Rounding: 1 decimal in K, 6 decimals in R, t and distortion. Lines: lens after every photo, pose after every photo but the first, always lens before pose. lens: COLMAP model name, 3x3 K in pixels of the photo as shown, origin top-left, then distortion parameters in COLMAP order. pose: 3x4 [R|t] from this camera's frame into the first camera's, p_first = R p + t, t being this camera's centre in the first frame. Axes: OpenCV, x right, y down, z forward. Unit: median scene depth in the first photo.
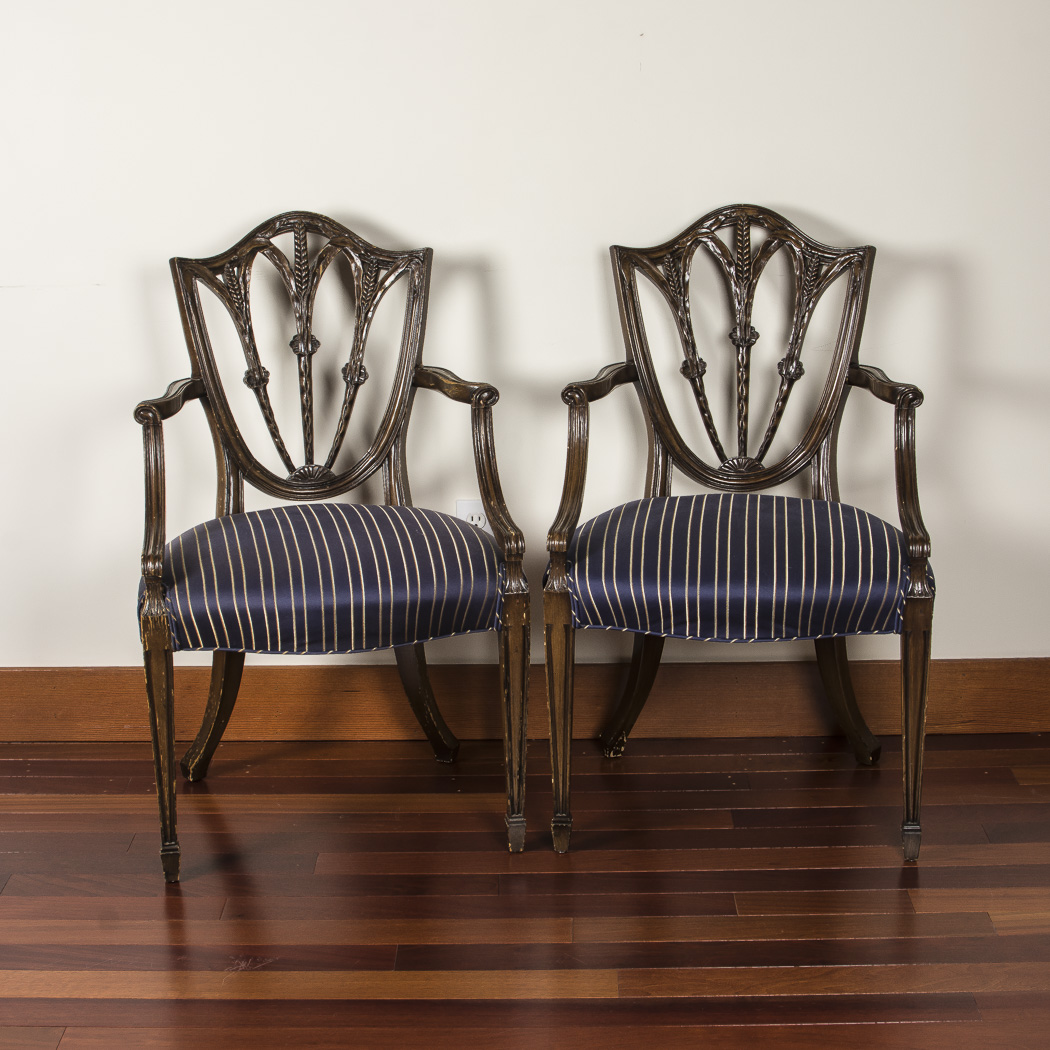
lens RADIAL K [[2203.5, 0, 525.0], [0, 2203.5, 525.0], [0, 0, 1]] dist [-0.210136, -0.114780]
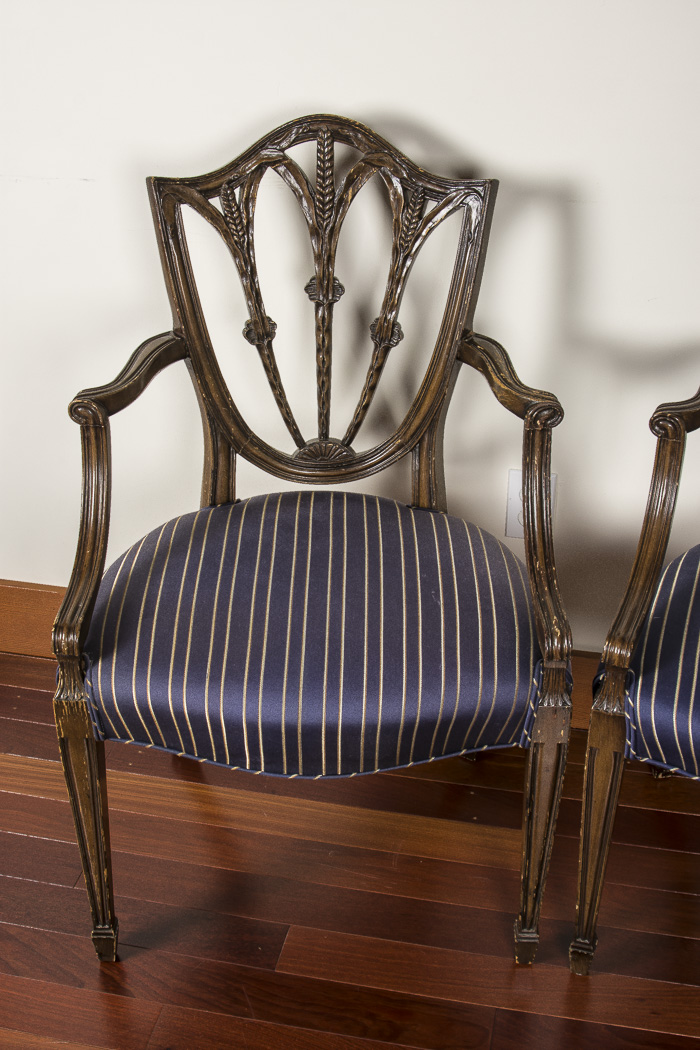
lens RADIAL K [[1422.9, 0, 350.0], [0, 1422.9, 525.0], [0, 0, 1]] dist [-0.132326, 0.018696]
pose [[0.979919, 0.111807, -0.165101, 0.000541], [-0.062952, 0.959126, 0.275887, -0.142445], [0.189198, -0.259953, 0.946905, 0.509806]]
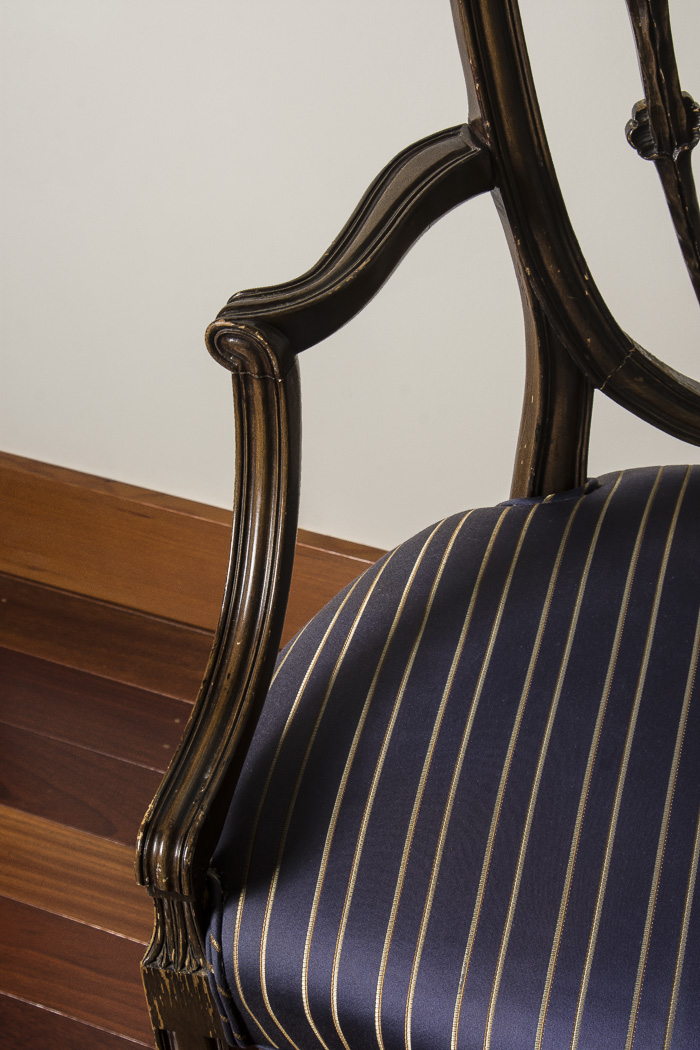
lens RADIAL K [[2209.6, 0, 350.0], [0, 2209.6, 525.0], [0, 0, 1]] dist [0.107540, 0.001184]
pose [[0.906575, 0.232614, -0.352154, -0.029289], [-0.046359, 0.884236, 0.464733, -0.172521], [0.419490, -0.404991, 0.812410, 0.669771]]
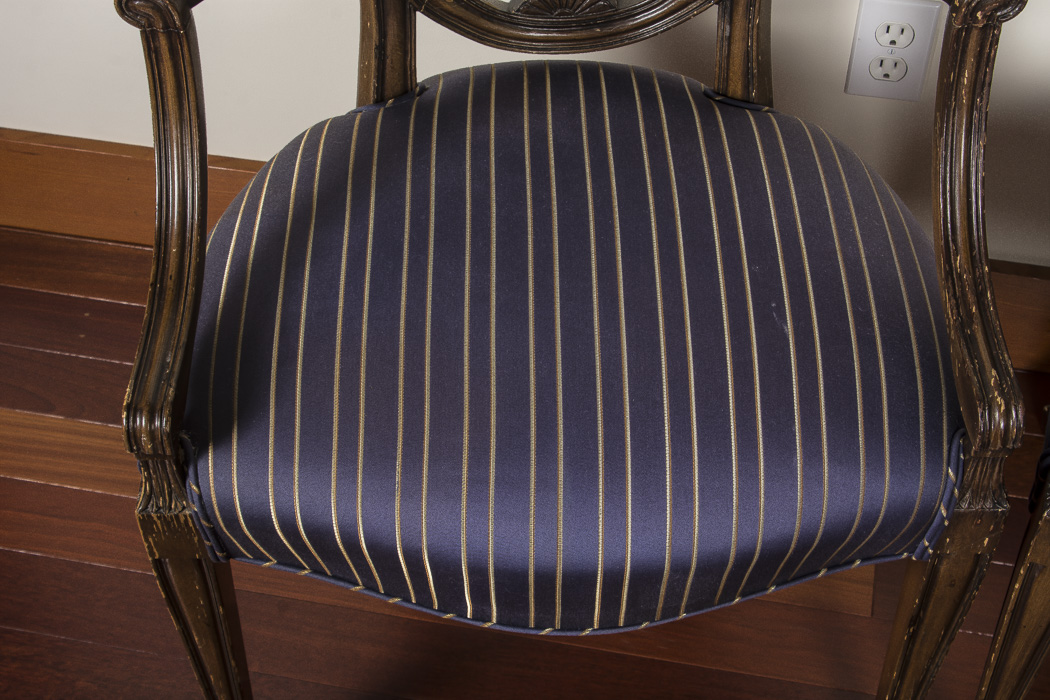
lens RADIAL K [[1670.5, 0, 526.3], [0, 1670.5, 361.8], [0, 0, 1]] dist [-0.063382, 0.180731]
pose [[0.984069, 0.140581, -0.108836, -0.056334], [-0.052114, 0.813368, 0.579411, -0.167381], [0.169977, -0.564508, 0.807736, 0.675067]]
